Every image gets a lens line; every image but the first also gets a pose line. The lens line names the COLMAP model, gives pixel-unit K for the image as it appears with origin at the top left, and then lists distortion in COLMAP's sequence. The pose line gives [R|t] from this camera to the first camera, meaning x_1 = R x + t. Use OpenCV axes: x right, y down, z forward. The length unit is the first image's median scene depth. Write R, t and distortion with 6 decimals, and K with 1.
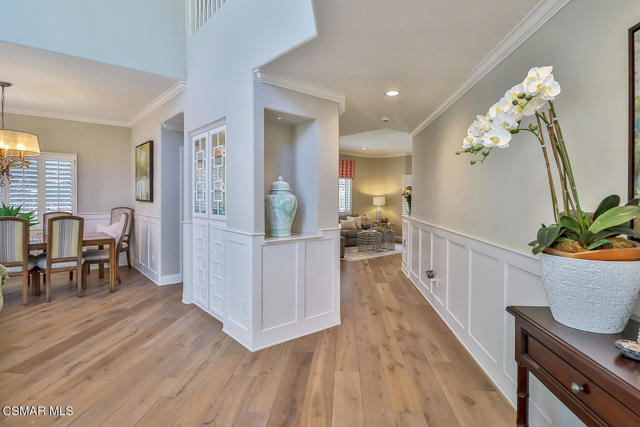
lens RADIAL K [[332.7, 0, 318.0], [0, 332.7, 204.5], [0, 0, 1]] dist [0.004355, -0.004199]
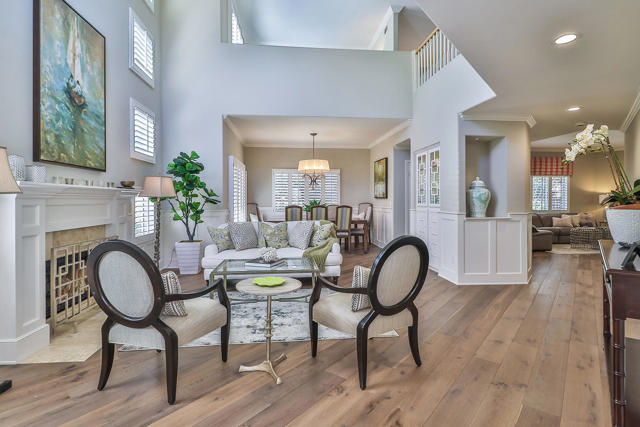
lens RADIAL K [[332.7, 0, 314.1], [0, 332.7, 200.2], [0, 0, 1]] dist [0.004355, -0.004199]
pose [[0.820716, -0.006738, -0.571296, 0.113046], [-0.006761, 0.999746, -0.021504, 0.045646], [0.571296, 0.021511, 0.820462, -0.530673]]
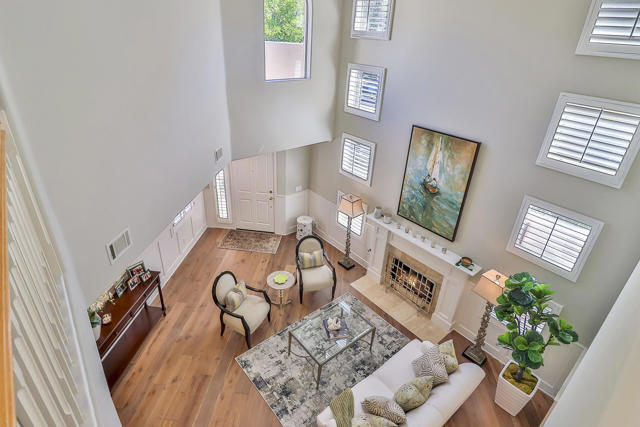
lens RADIAL K [[332.7, 0, 322.0], [0, 332.7, 208.8], [0, 0, 1]] dist [0.004355, -0.004199]
pose [[-0.997981, -0.057208, -0.027578, -0.400462], [-0.063401, 0.872186, 0.485049, -0.752499], [-0.003696, 0.485818, -0.874052, 0.971686]]
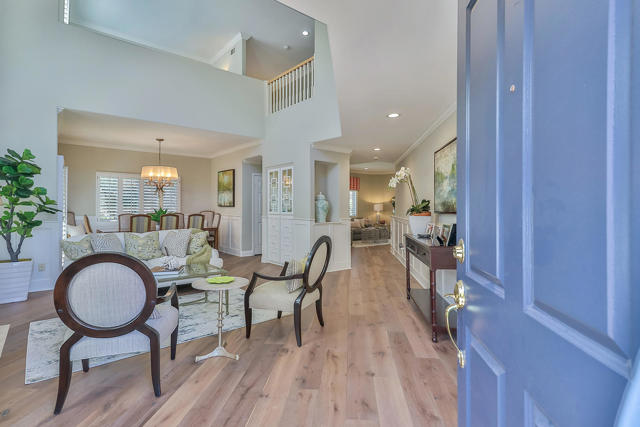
lens RADIAL K [[332.7, 0, 323.6], [0, 332.7, 204.3], [0, 0, 1]] dist [0.004355, -0.004199]
pose [[0.999986, -0.003029, -0.004357, -0.069854], [0.002896, 0.999537, -0.030299, 0.039506], [0.004447, 0.030286, 0.999531, -0.796587]]
